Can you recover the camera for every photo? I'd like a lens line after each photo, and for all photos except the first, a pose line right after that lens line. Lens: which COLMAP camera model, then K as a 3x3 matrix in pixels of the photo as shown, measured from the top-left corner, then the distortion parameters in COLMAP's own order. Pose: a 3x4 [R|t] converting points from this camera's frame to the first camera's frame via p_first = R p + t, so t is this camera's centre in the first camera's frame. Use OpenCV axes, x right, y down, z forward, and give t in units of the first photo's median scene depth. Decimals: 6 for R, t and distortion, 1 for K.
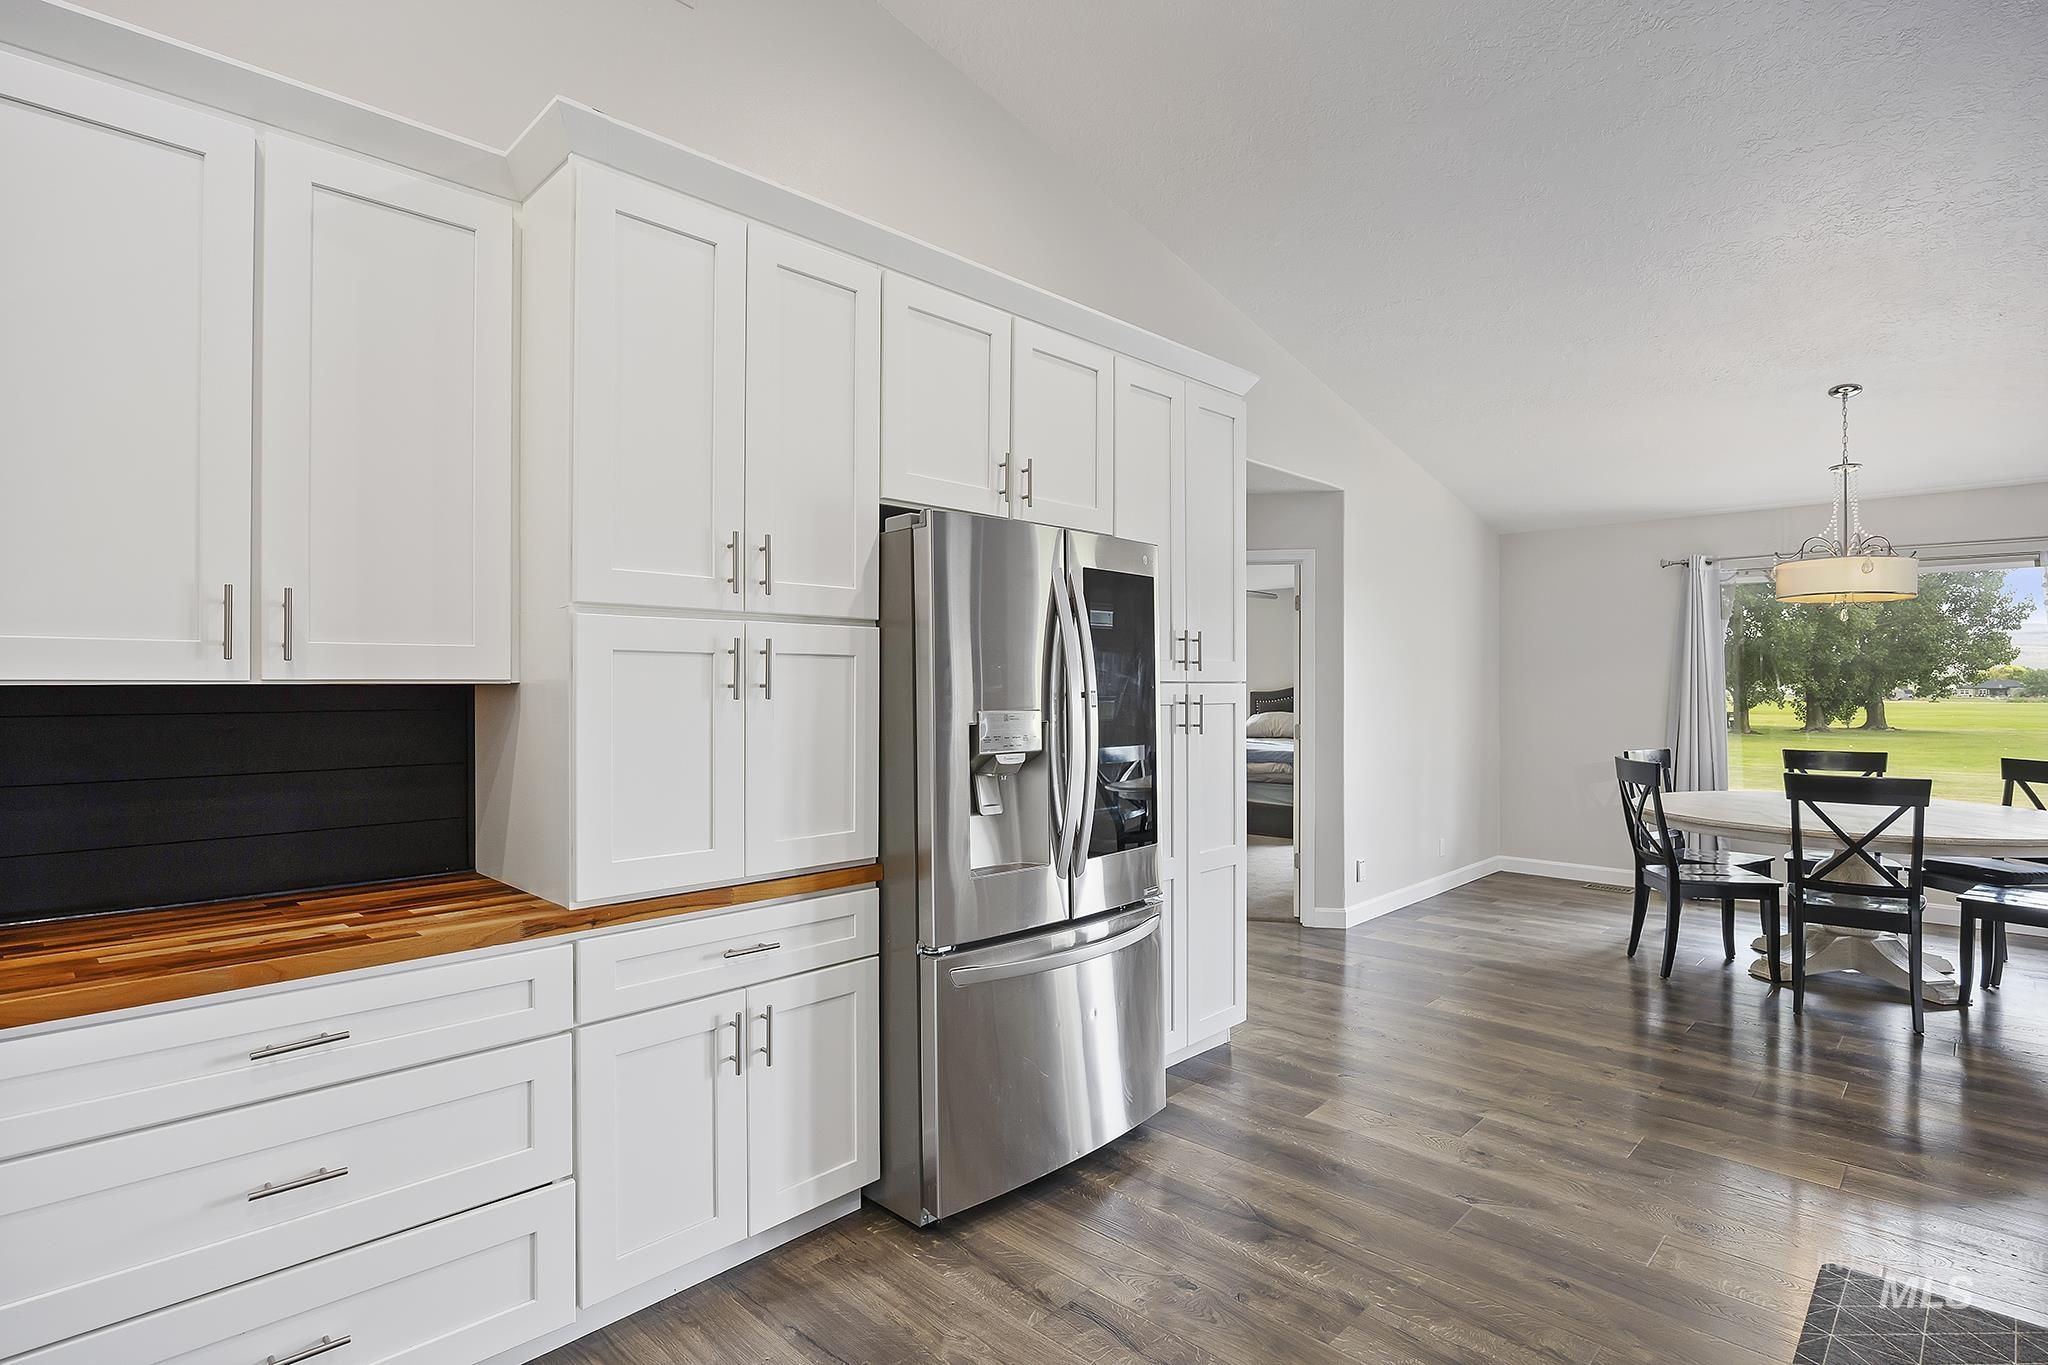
lens RADIAL K [[1011.4, 0, 1031.1], [0, 1011.4, 684.2], [0, 0, 1]] dist [-0.011717, 0.000332]
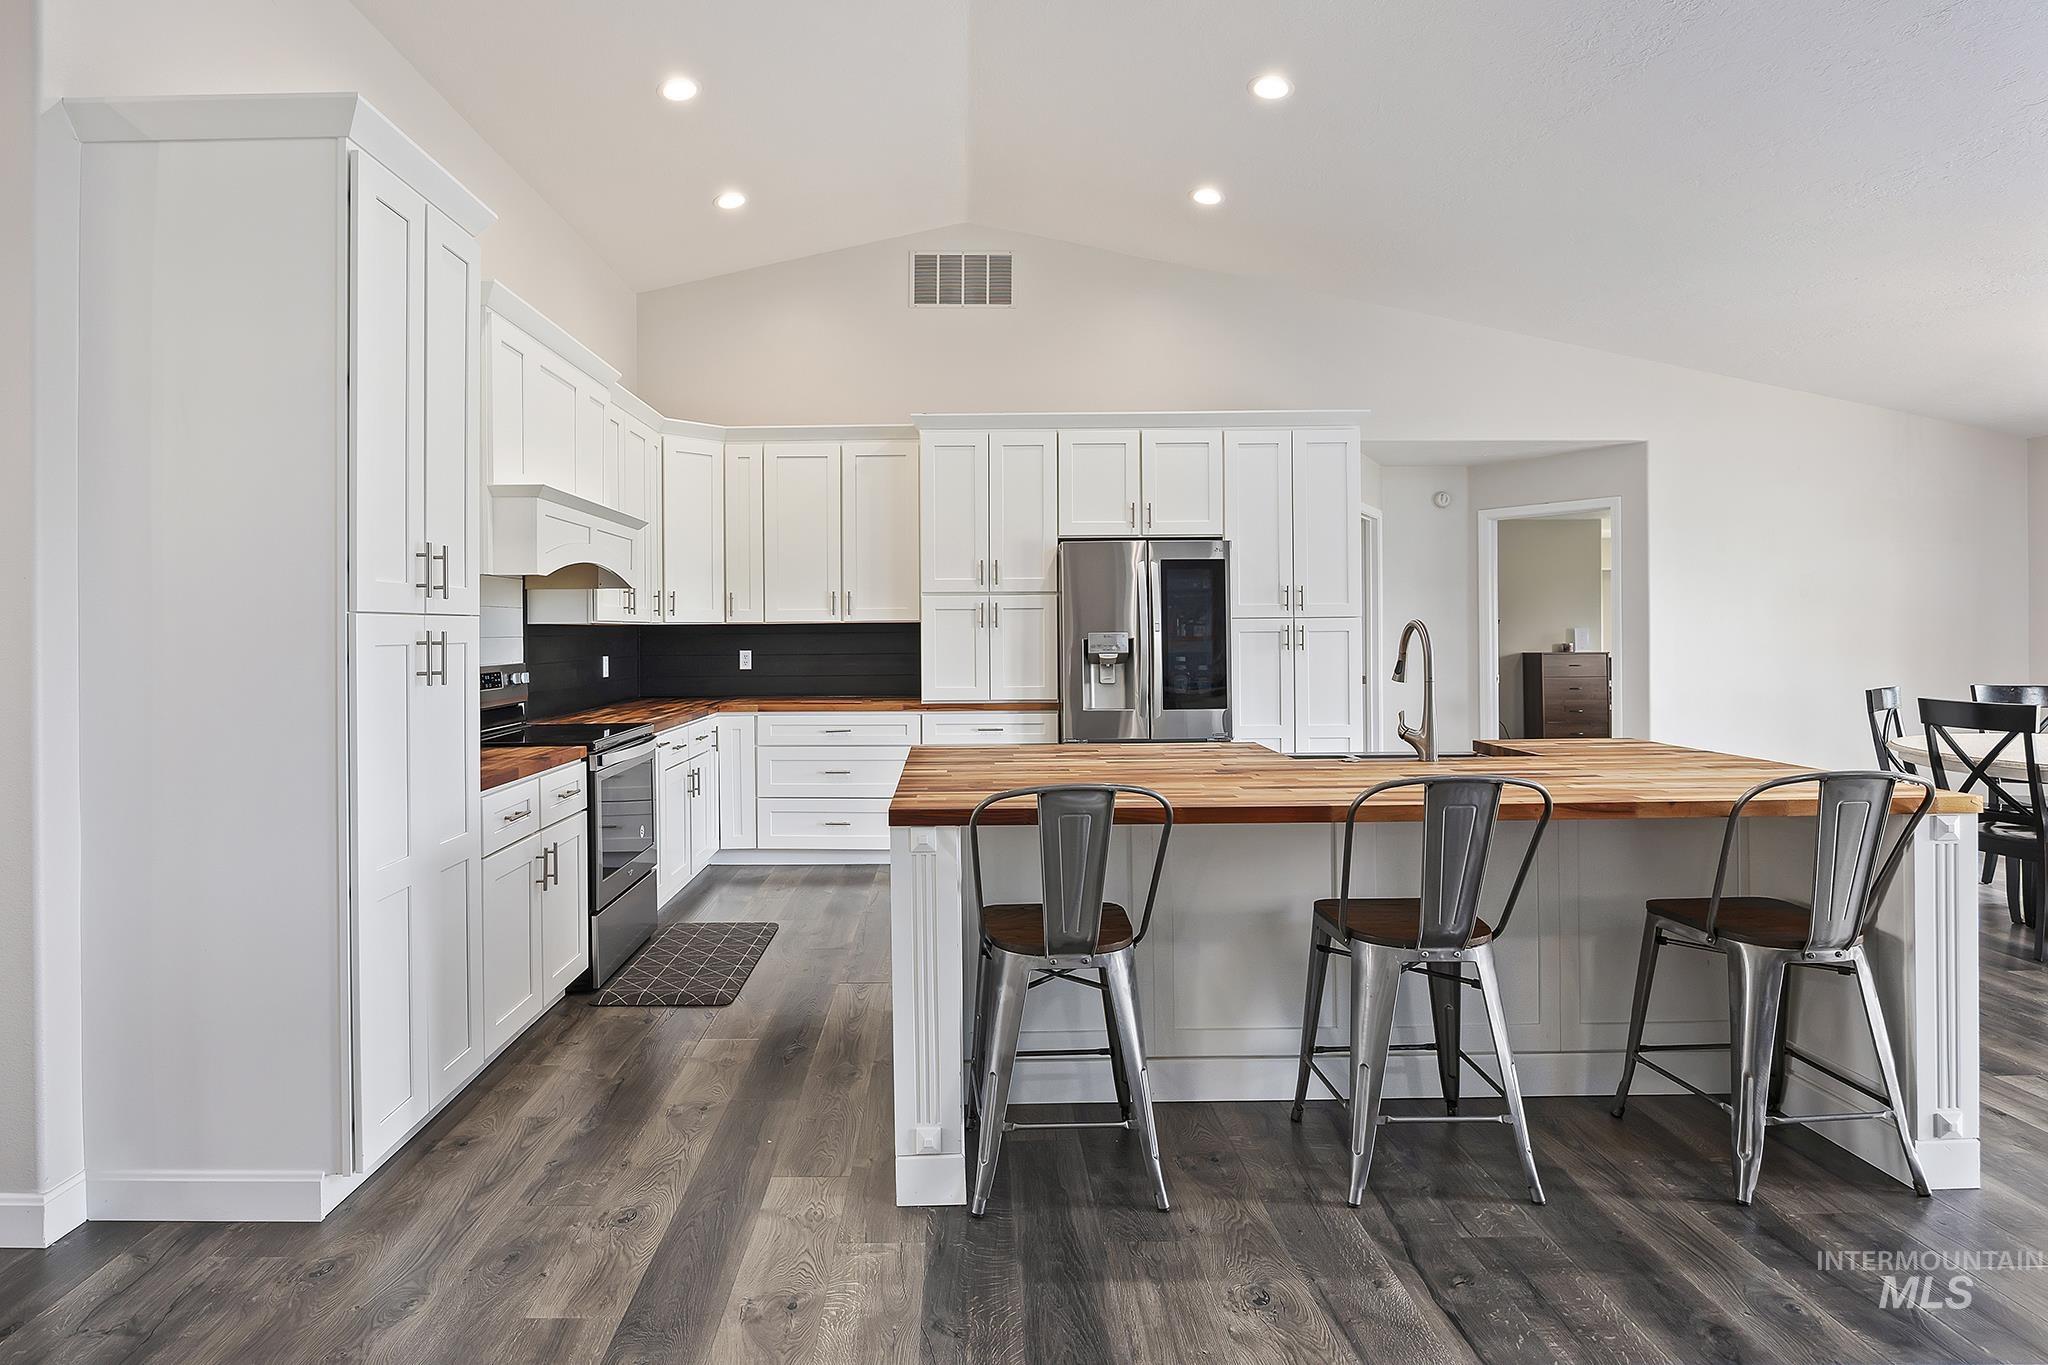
lens RADIAL K [[1044.4, 0, 958.8], [0, 1044.4, 632.6], [0, 0, 1]] dist [-0.015321, 0.002801]
pose [[0.695390, -0.001841, -0.718631, 1.437698], [0.008326, 0.999950, 0.005495, 0.012134], [0.718585, -0.009805, 0.695370, -0.788375]]
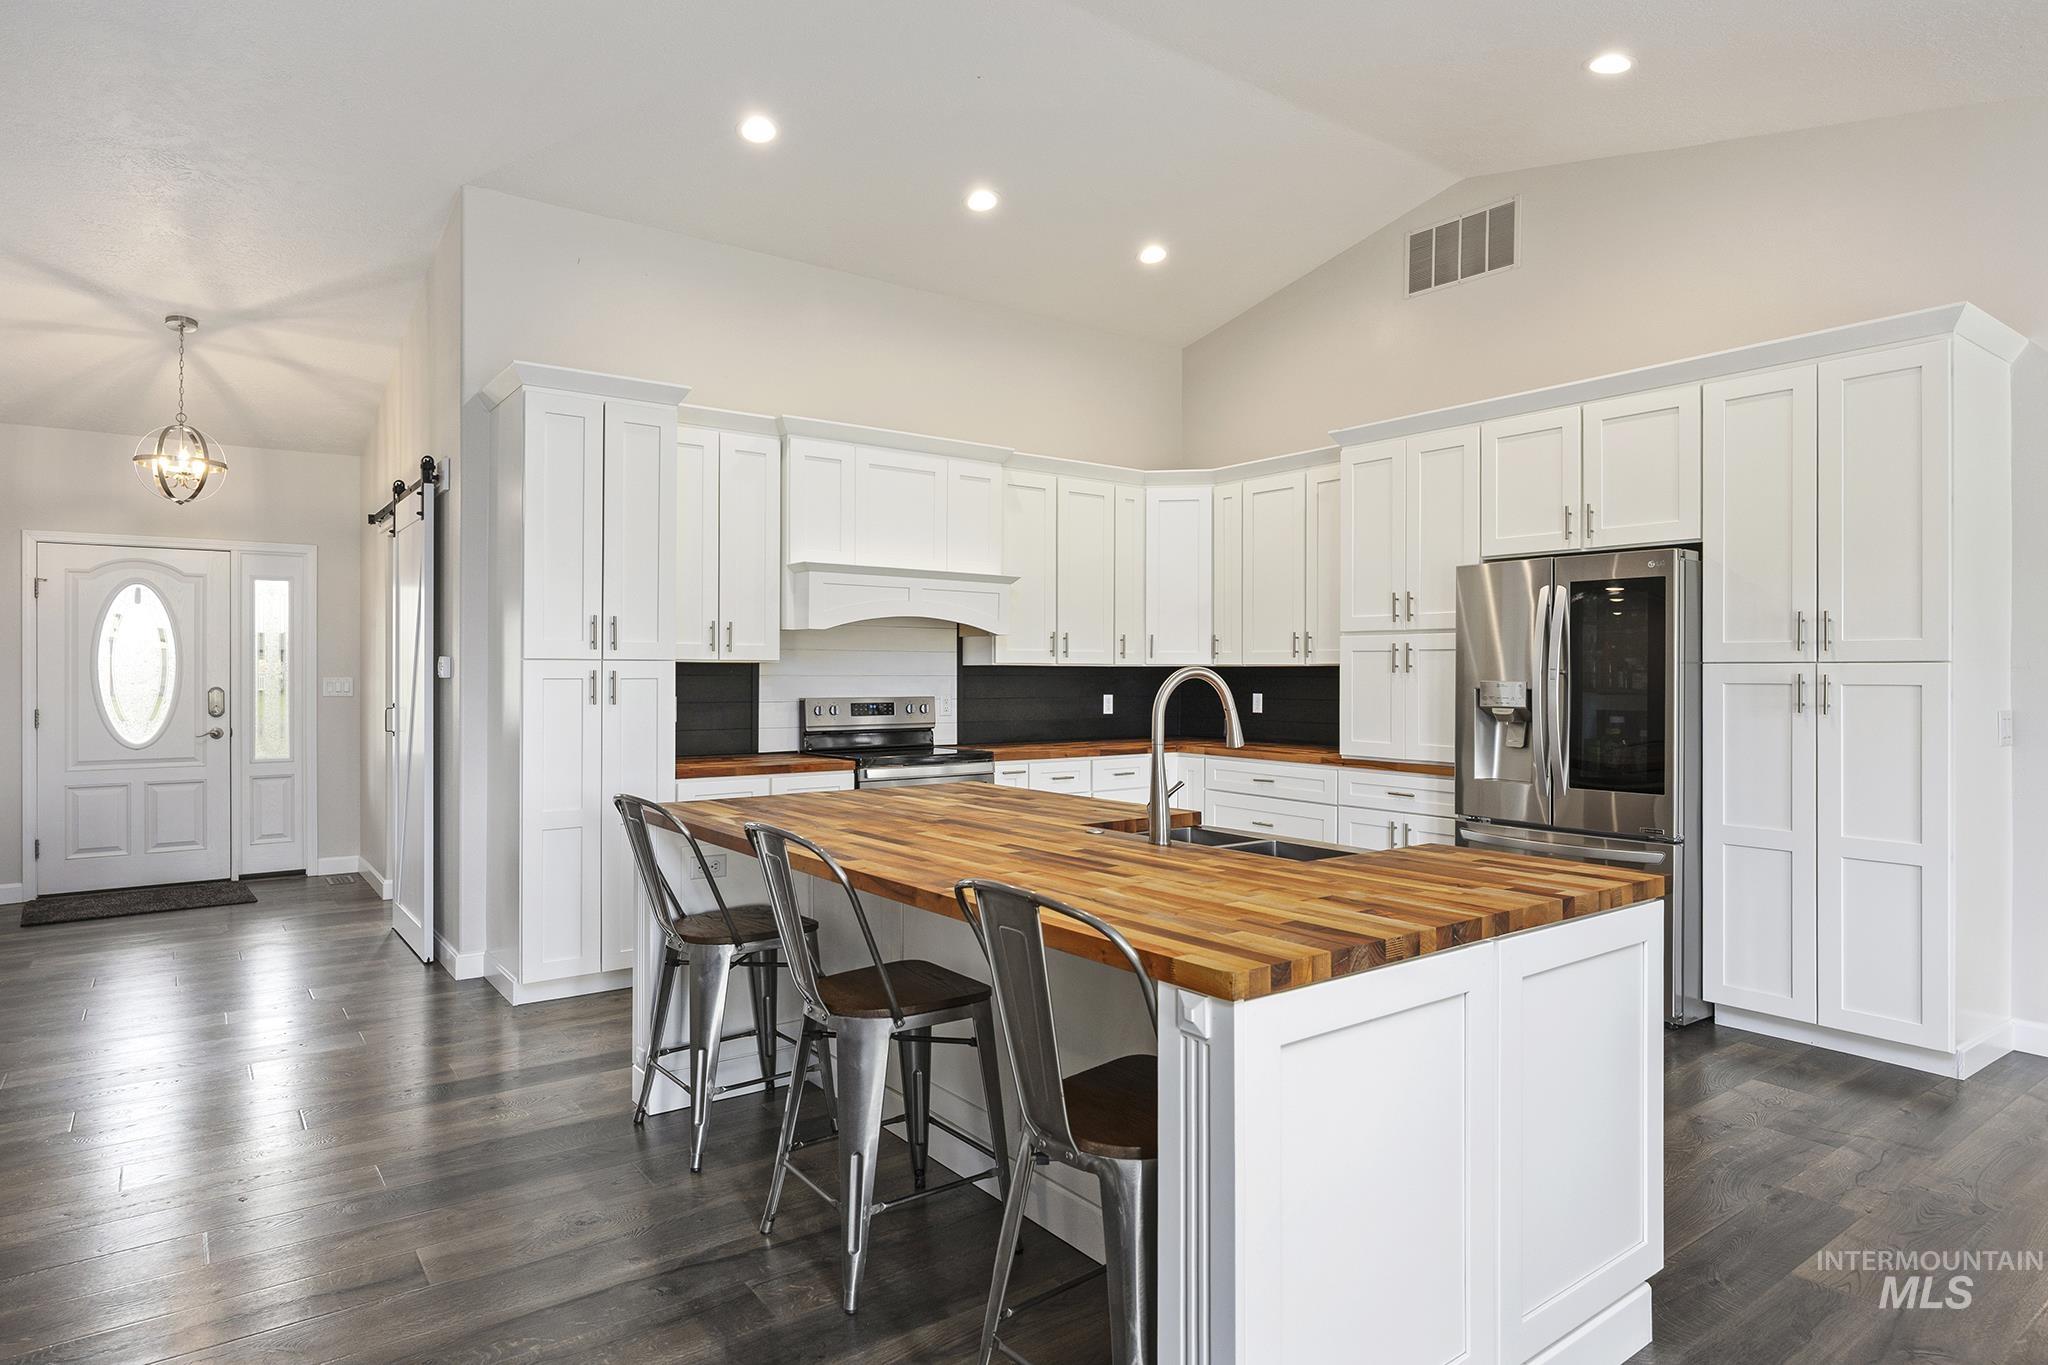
lens RADIAL K [[1152.9, 0, 1044.7], [0, 1152.9, 671.4], [0, 0, 1]] dist [-0.002014, -0.000377]
pose [[-0.150362, -0.000026, -0.988631, 2.070683], [-0.002257, 0.999997, 0.000317, 0.012911], [0.988628, 0.002279, -0.150361, 0.608168]]
